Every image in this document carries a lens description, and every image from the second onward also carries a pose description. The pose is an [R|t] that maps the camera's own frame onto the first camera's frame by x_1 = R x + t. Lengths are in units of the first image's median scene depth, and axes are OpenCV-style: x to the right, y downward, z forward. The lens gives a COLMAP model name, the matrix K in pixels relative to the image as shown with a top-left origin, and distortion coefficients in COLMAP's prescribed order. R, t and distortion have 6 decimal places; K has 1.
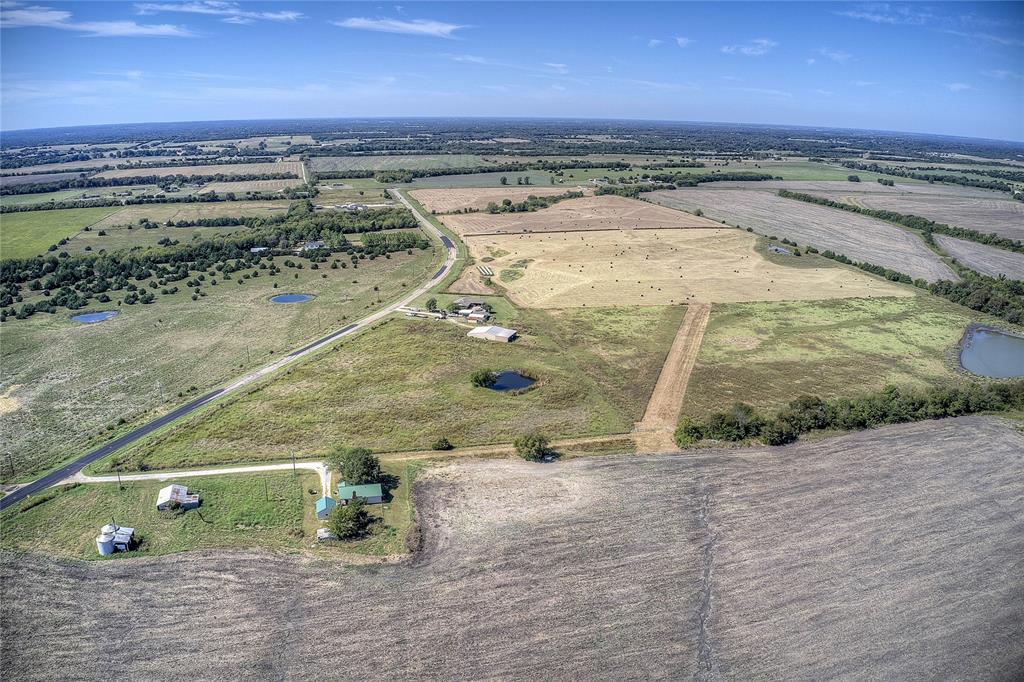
lens RADIAL K [[800.7, 0, 512.0], [0, 800.7, 341.0], [0, 0, 1]] dist [-0.185586, 0.032714]
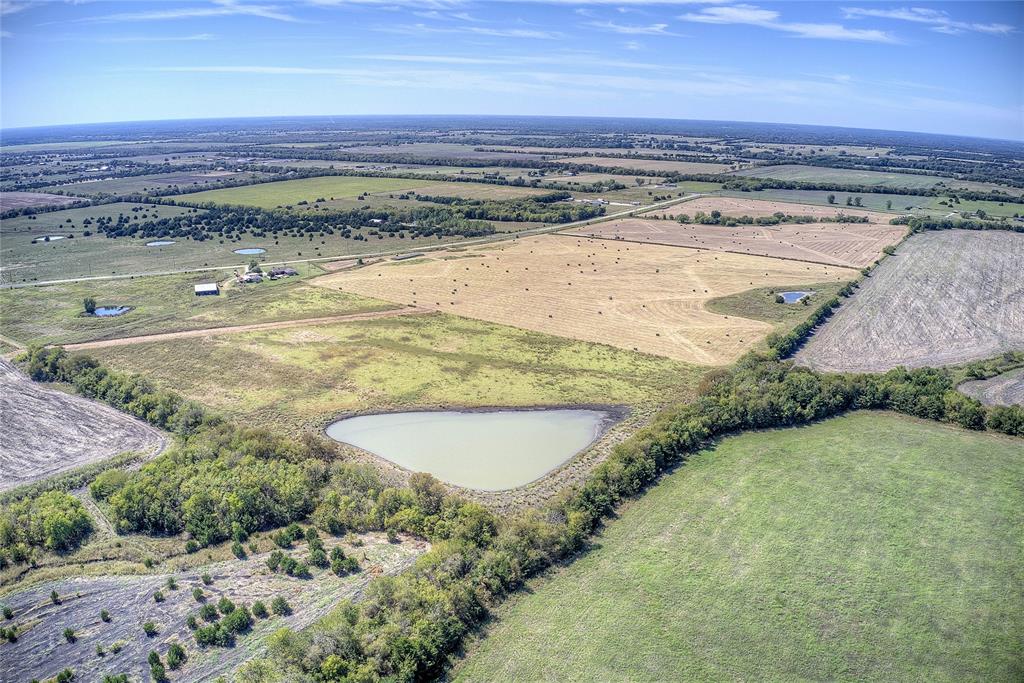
lens RADIAL K [[800.7, 0, 512.0], [0, 800.7, 341.5], [0, 0, 1]] dist [-0.185586, 0.032714]
pose [[0.665402, 0.208697, -0.716719, 0.392387], [-0.212797, 0.973317, 0.085853, -0.044842], [0.715512, 0.095389, 0.692058, 0.165409]]
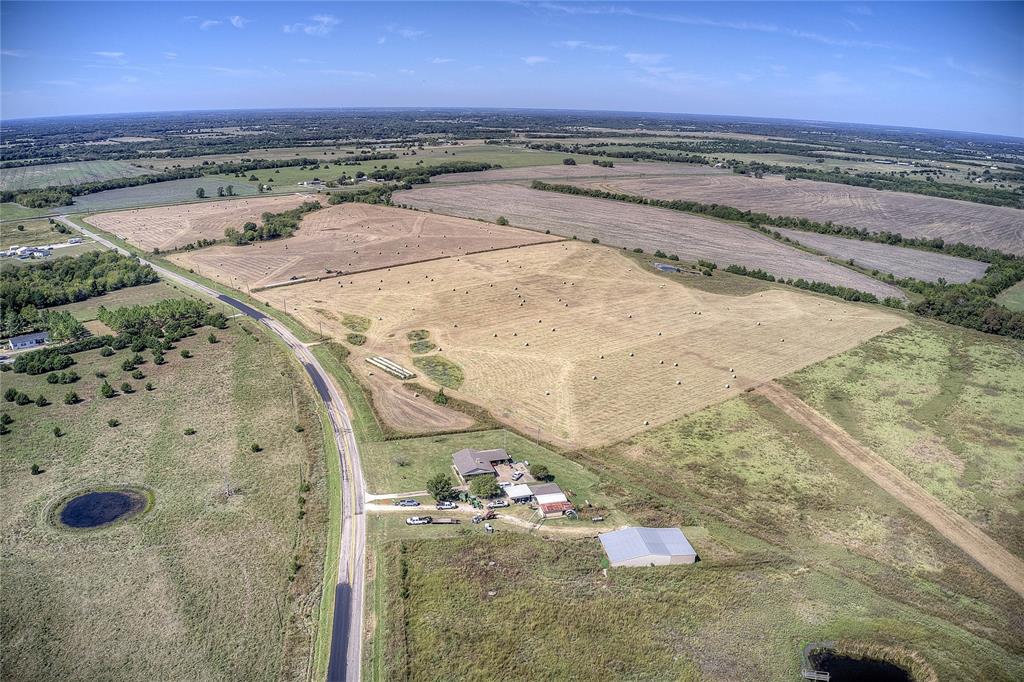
lens RADIAL K [[800.7, 0, 512.0], [0, 800.7, 341.0], [0, 0, 1]] dist [-0.185586, 0.032714]
pose [[0.880625, -0.132326, 0.454961, -0.101658], [0.124339, 0.991098, 0.047592, -0.056829], [-0.457209, 0.014659, 0.889239, 0.196762]]
